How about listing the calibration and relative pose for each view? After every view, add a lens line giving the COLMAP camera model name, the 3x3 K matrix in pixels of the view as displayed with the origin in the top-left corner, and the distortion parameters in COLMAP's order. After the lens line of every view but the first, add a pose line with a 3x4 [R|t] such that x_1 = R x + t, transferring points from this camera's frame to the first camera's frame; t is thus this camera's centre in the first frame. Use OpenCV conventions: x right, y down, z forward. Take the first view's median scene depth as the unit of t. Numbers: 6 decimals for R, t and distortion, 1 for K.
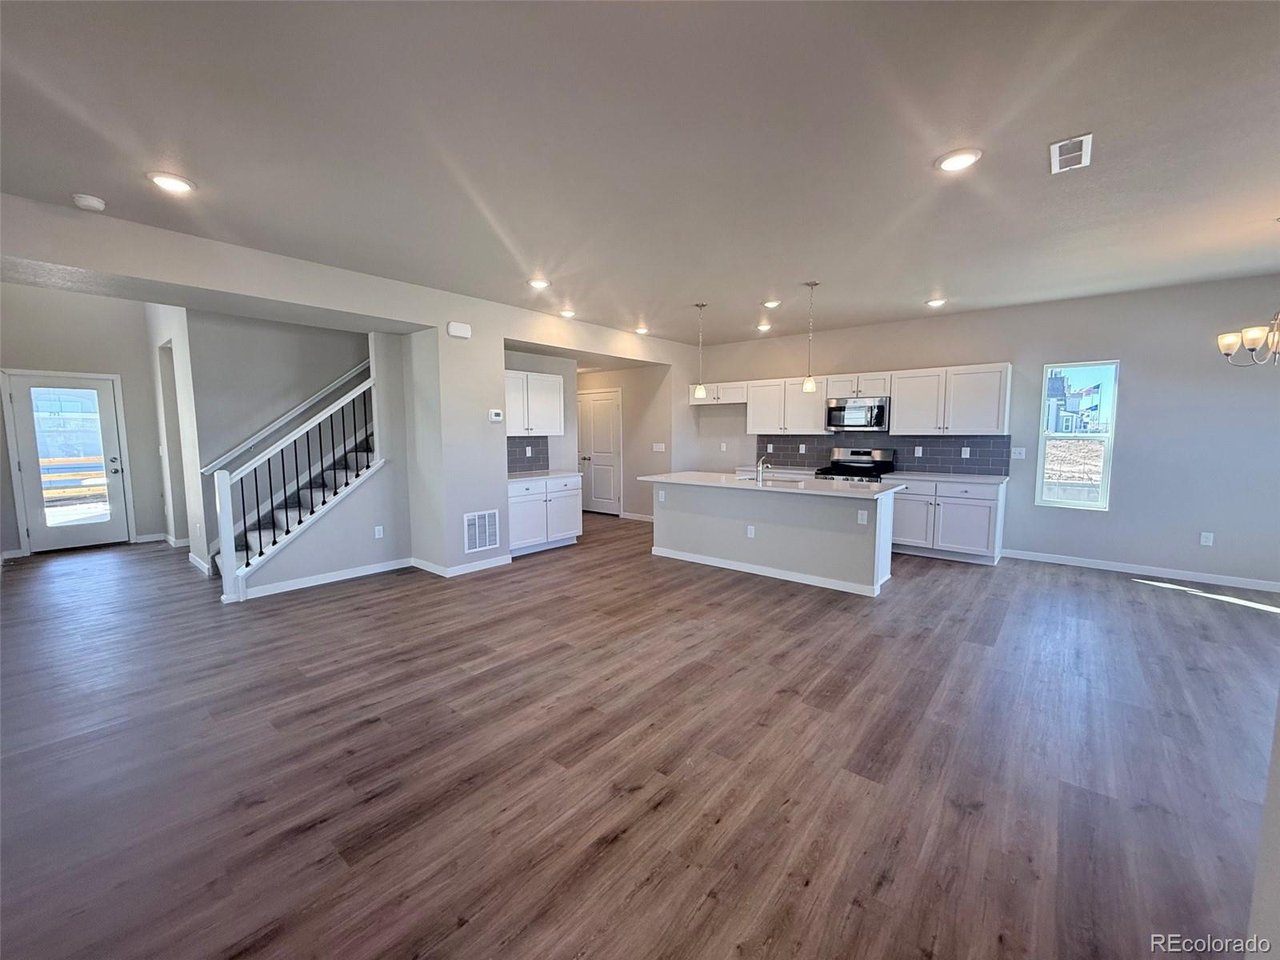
lens RADIAL K [[512.5, 0, 640.0], [0, 512.5, 480.0], [0, 0, 1]] dist [0.000165, -0.000041]
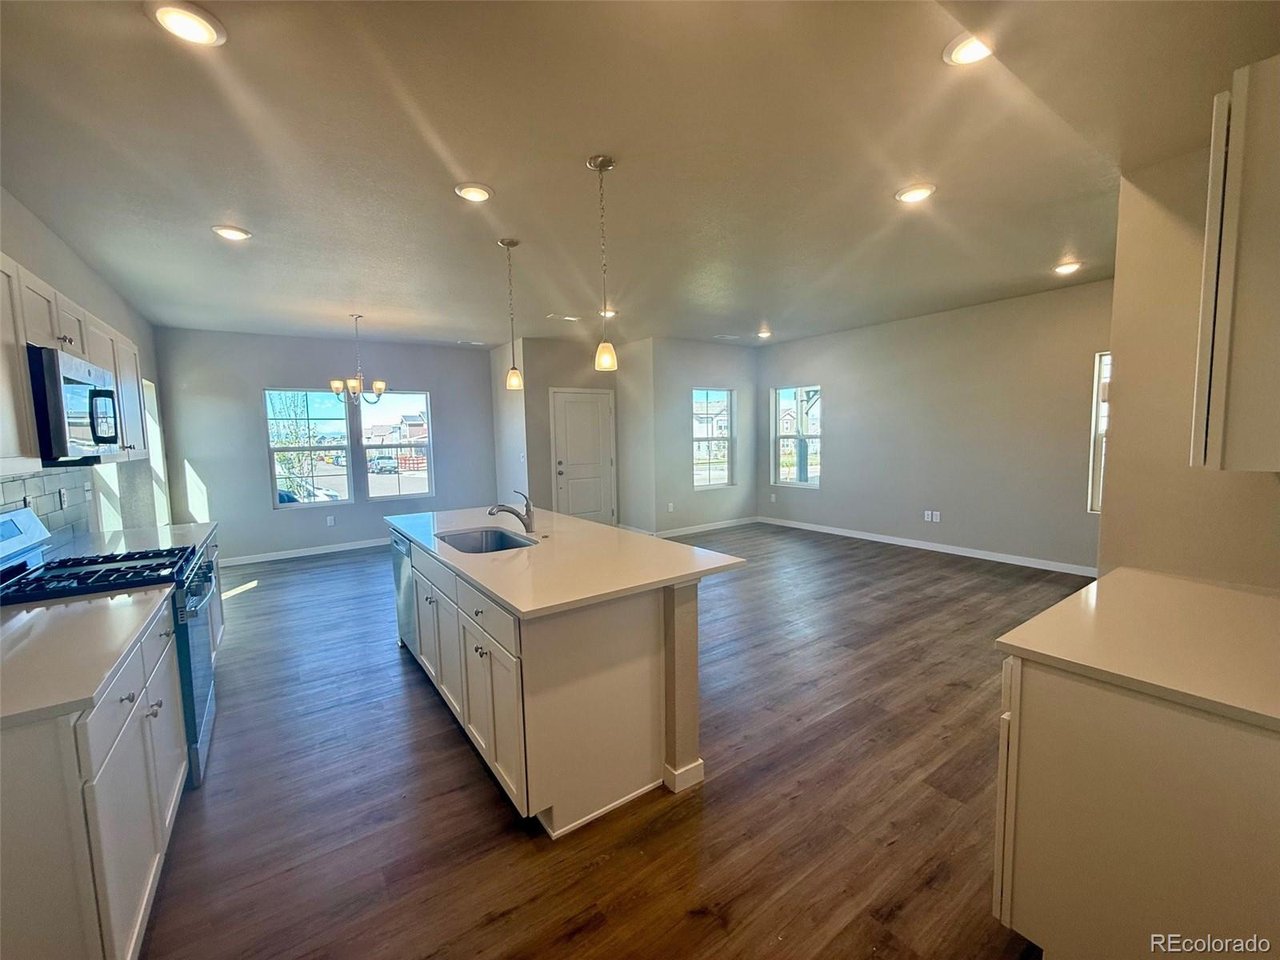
lens RADIAL K [[512.5, 0, 640.0], [0, 512.5, 480.0], [0, 0, 1]] dist [0.000165, -0.000041]
pose [[-0.966958, 0.000659, 0.254935, -0.050958], [0.048215, 0.982422, 0.180338, -0.228004], [-0.250335, 0.186671, -0.949993, 2.350587]]
